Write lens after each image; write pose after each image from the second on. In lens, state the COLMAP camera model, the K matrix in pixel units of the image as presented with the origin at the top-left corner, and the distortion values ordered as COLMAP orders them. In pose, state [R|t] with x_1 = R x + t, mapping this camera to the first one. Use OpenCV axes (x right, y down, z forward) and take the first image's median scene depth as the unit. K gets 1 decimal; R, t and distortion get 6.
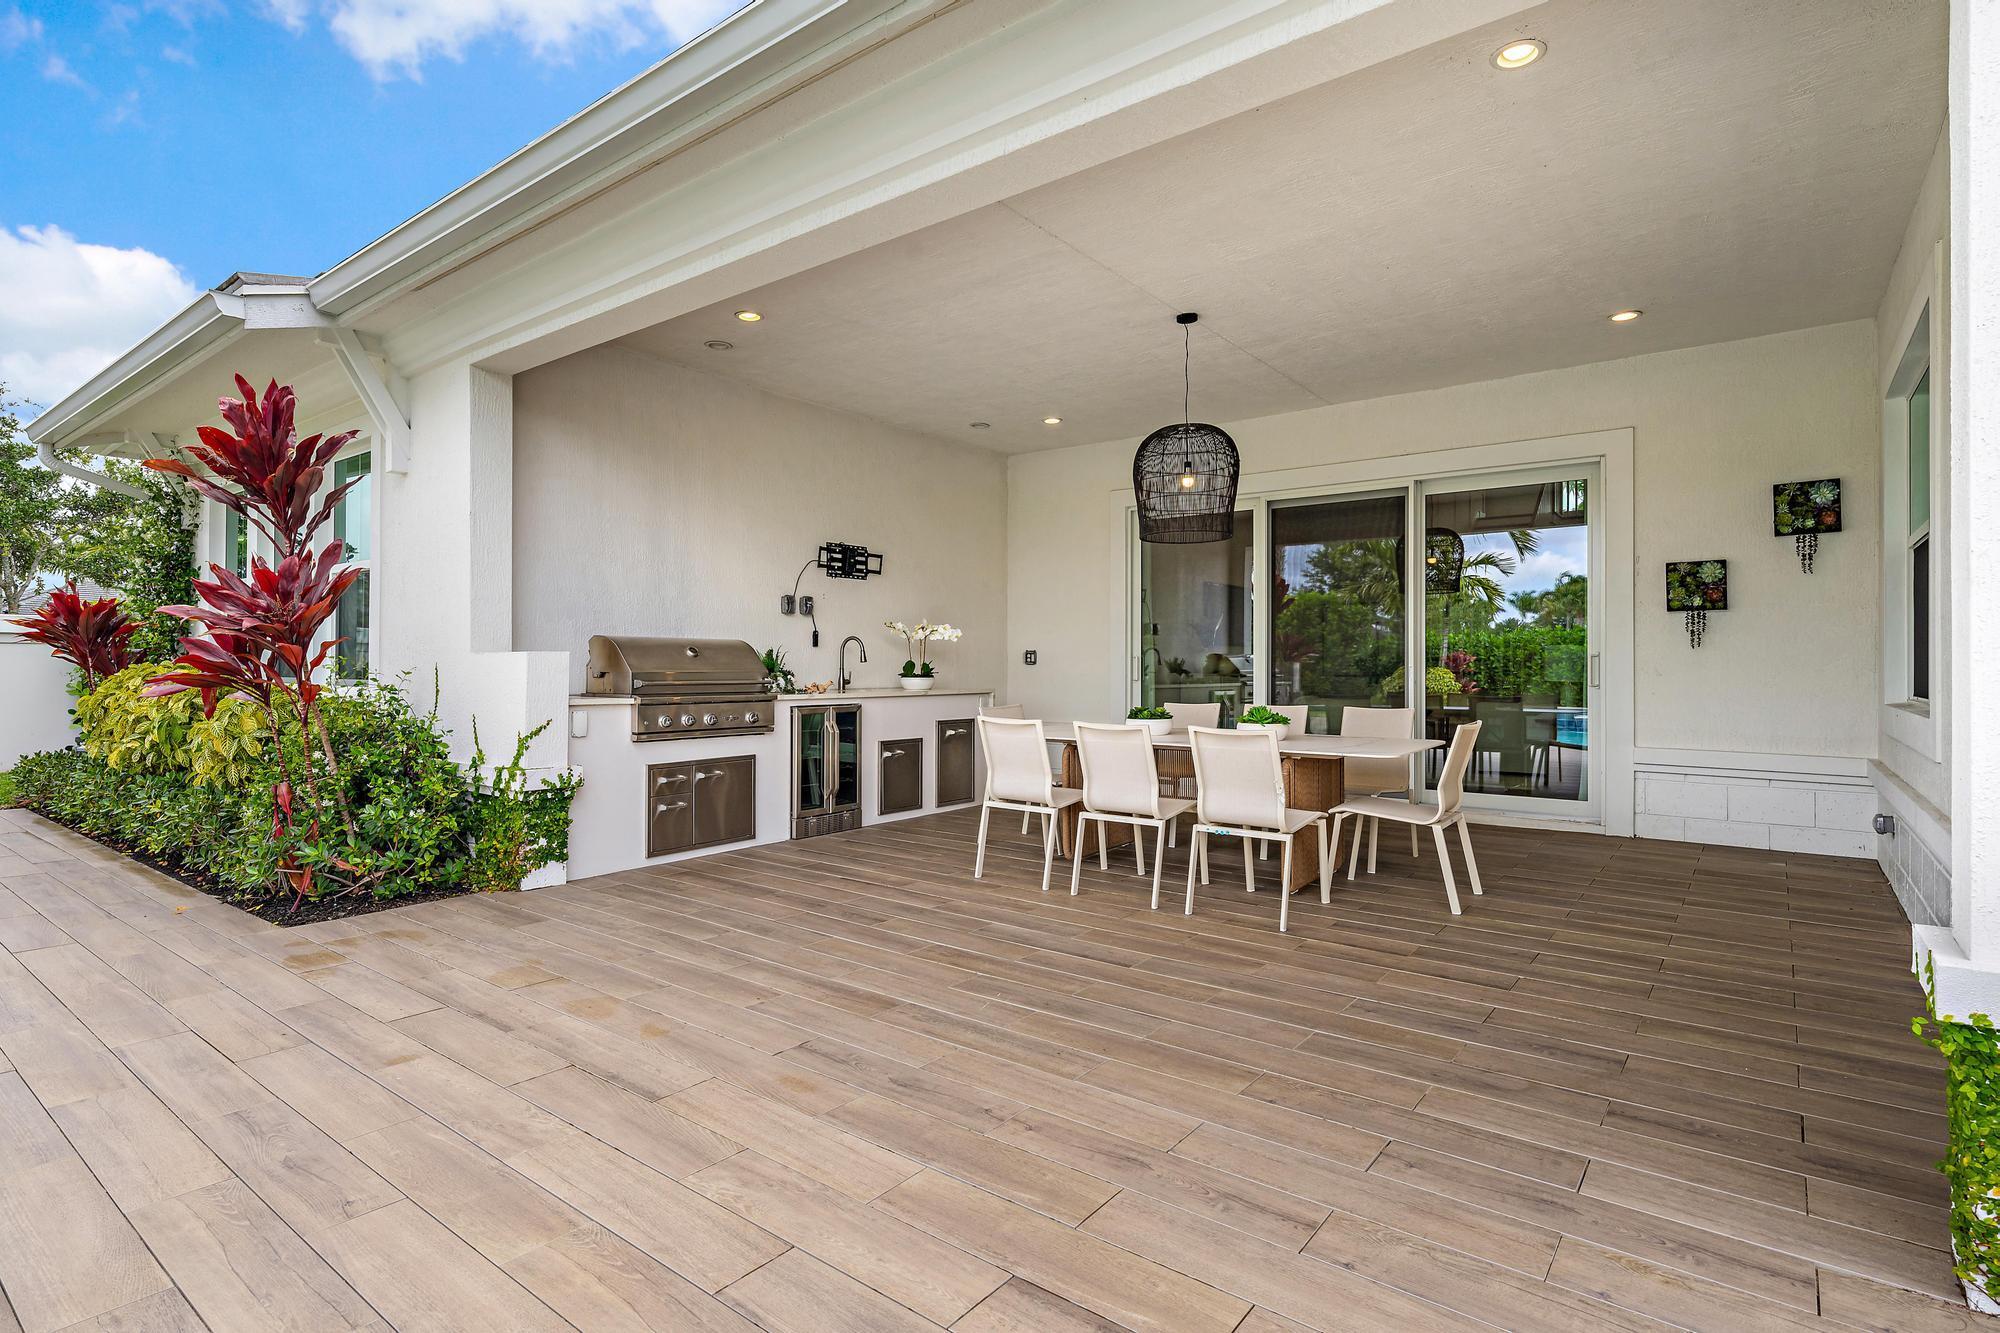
lens RADIAL K [[990.0, 0, 1000.0], [0, 990.0, 666.5], [0, 0, 1]] dist [-0.000056, 0.000045]
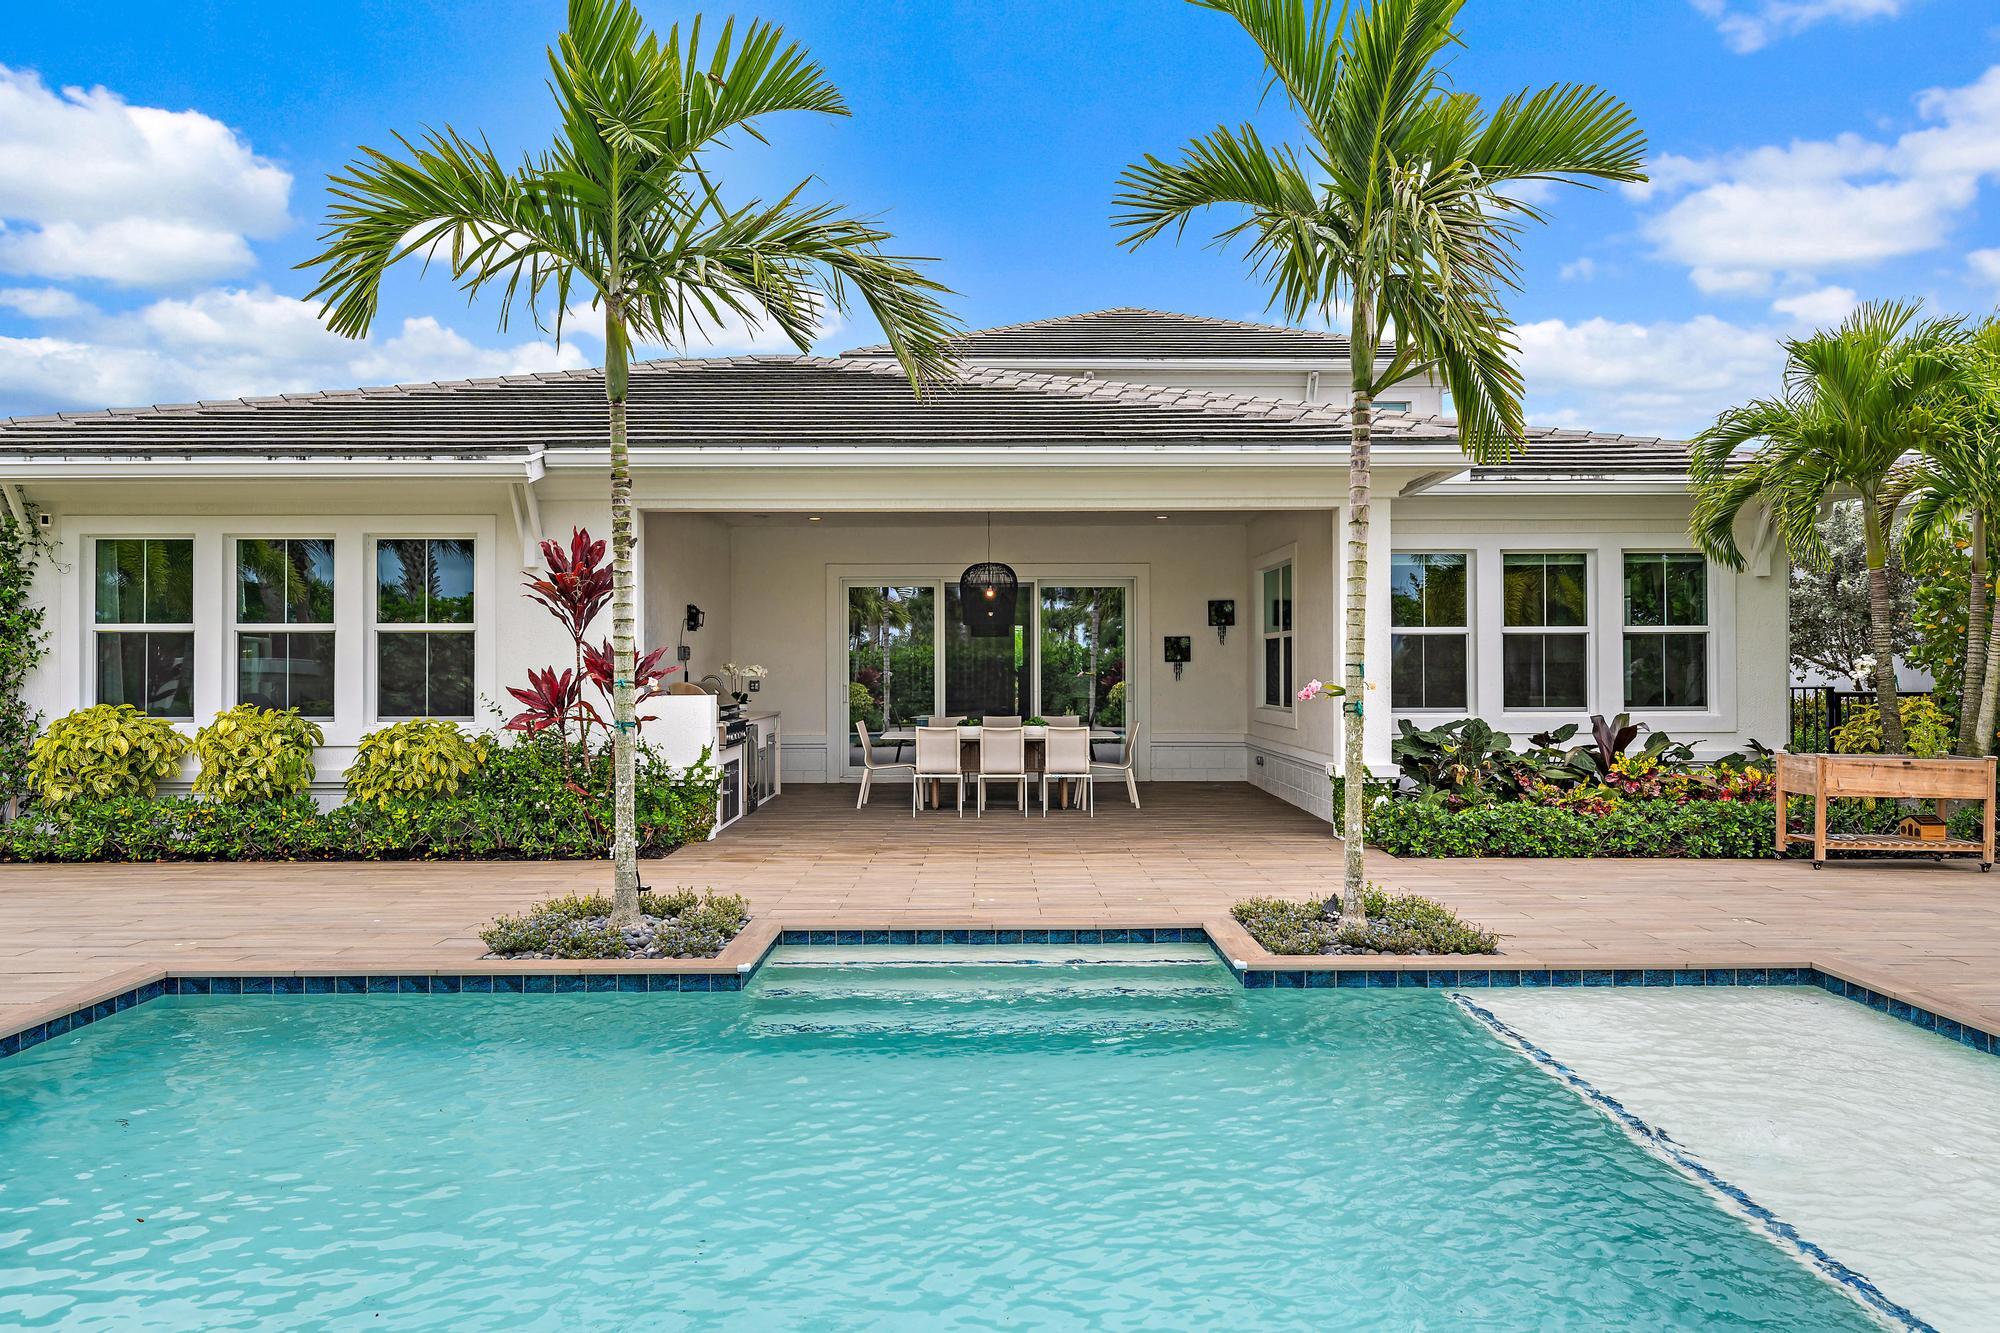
lens RADIAL K [[1353.0, 0, 999.4], [0, 1353.0, 708.7], [0, 0, 1]] dist [0.002250, 0.000798]
pose [[0.786353, -0.024755, 0.617281, -1.281260], [0.003763, 0.999370, 0.035284, -0.063023], [-0.617766, -0.025423, 0.785951, -0.922949]]
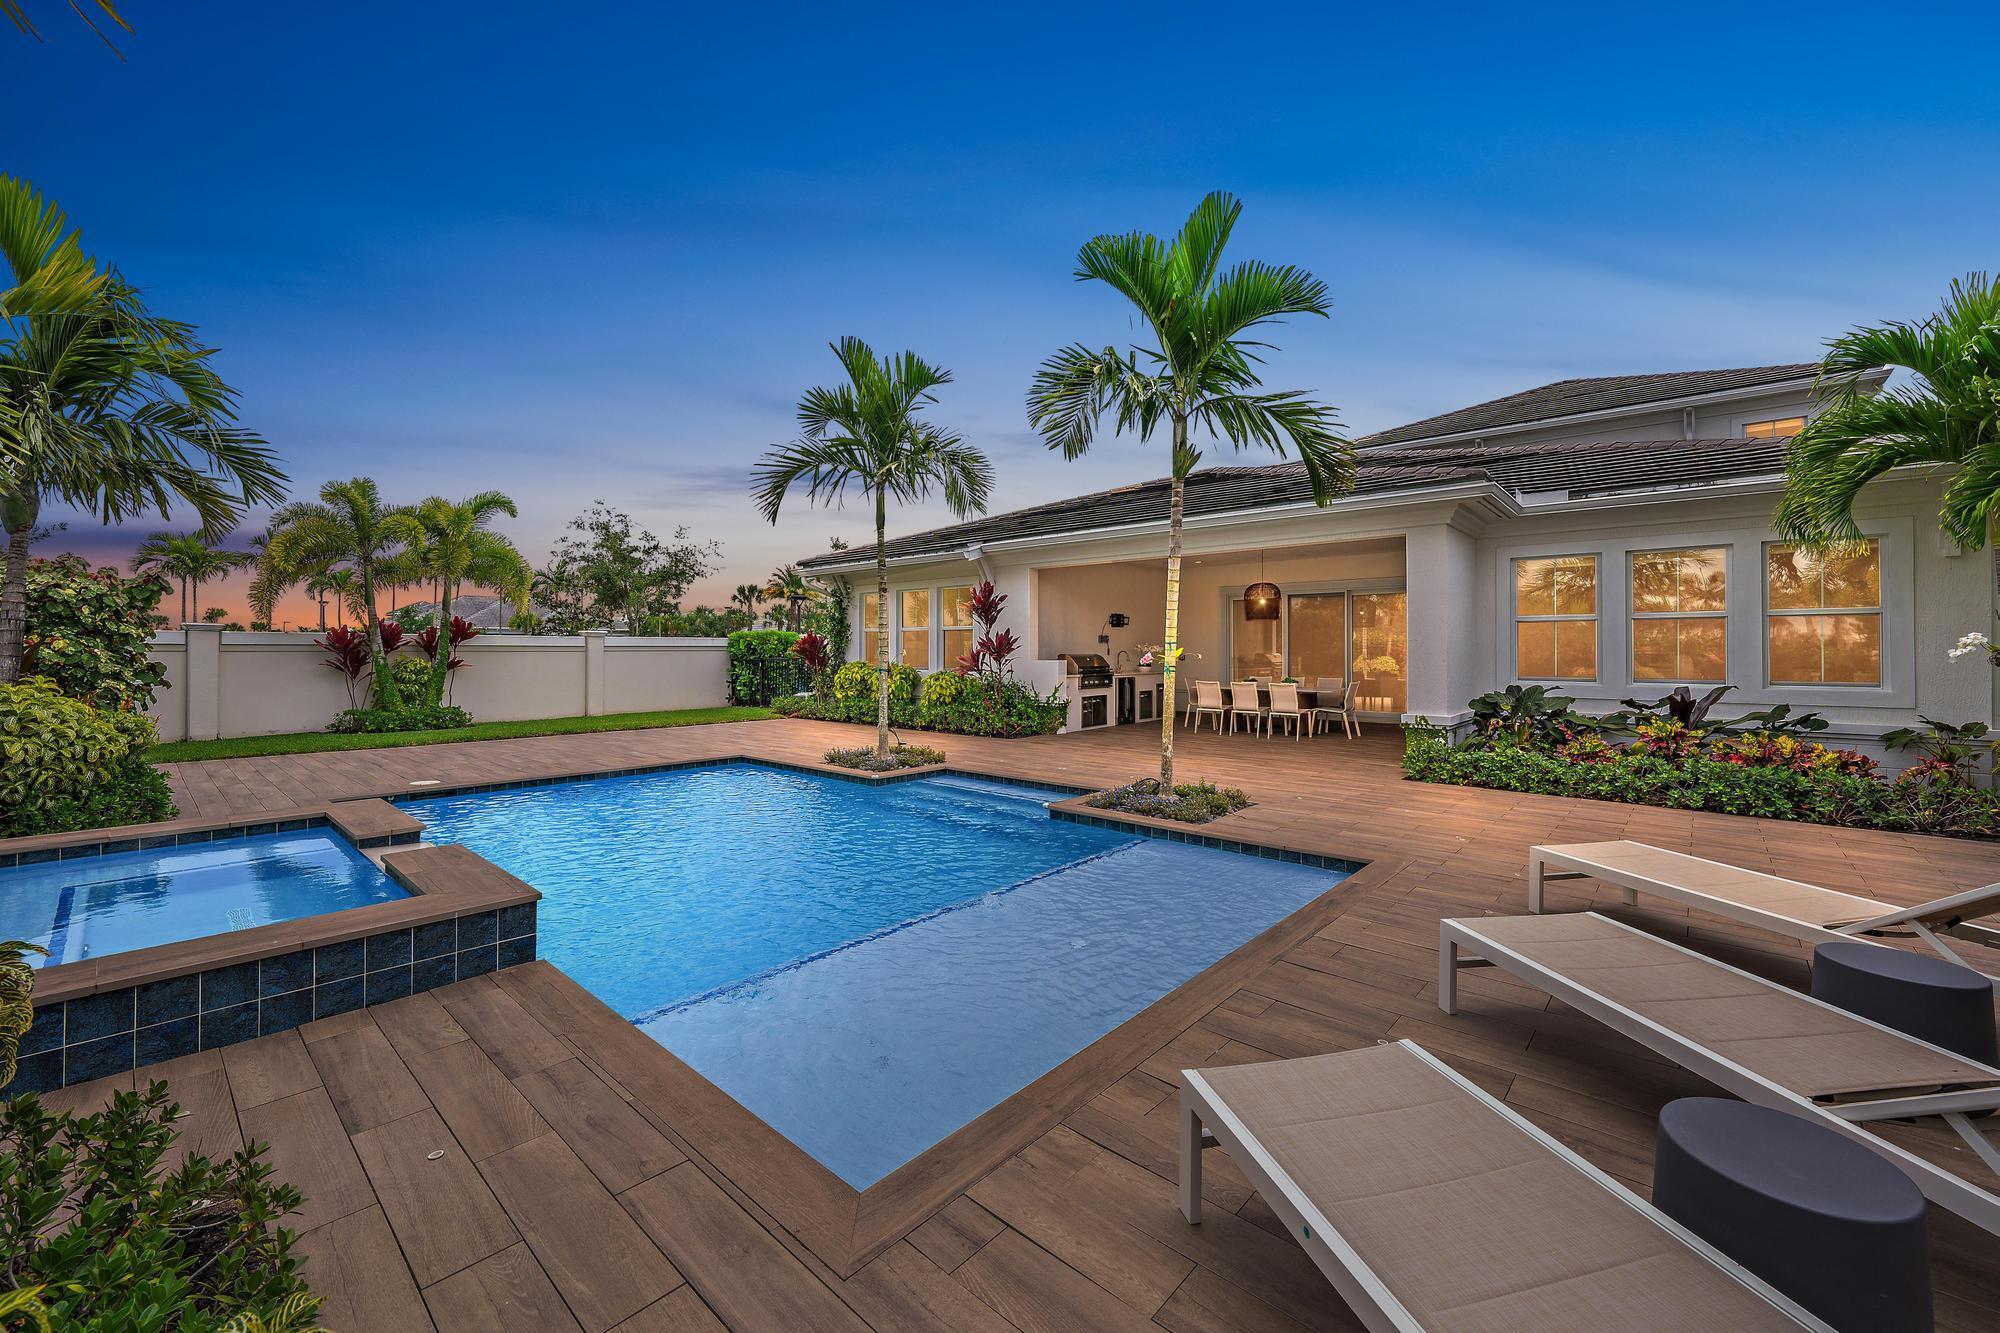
lens RADIAL K [[790.5, 0, 998.3], [0, 790.5, 644.1], [0, 0, 1]] dist [0.000381, -0.000004]
pose [[0.997070, -0.003790, -0.076397, -0.407127], [0.003338, 0.999976, -0.006042, -0.046872], [0.076418, 0.005769, 0.997059, -1.373850]]
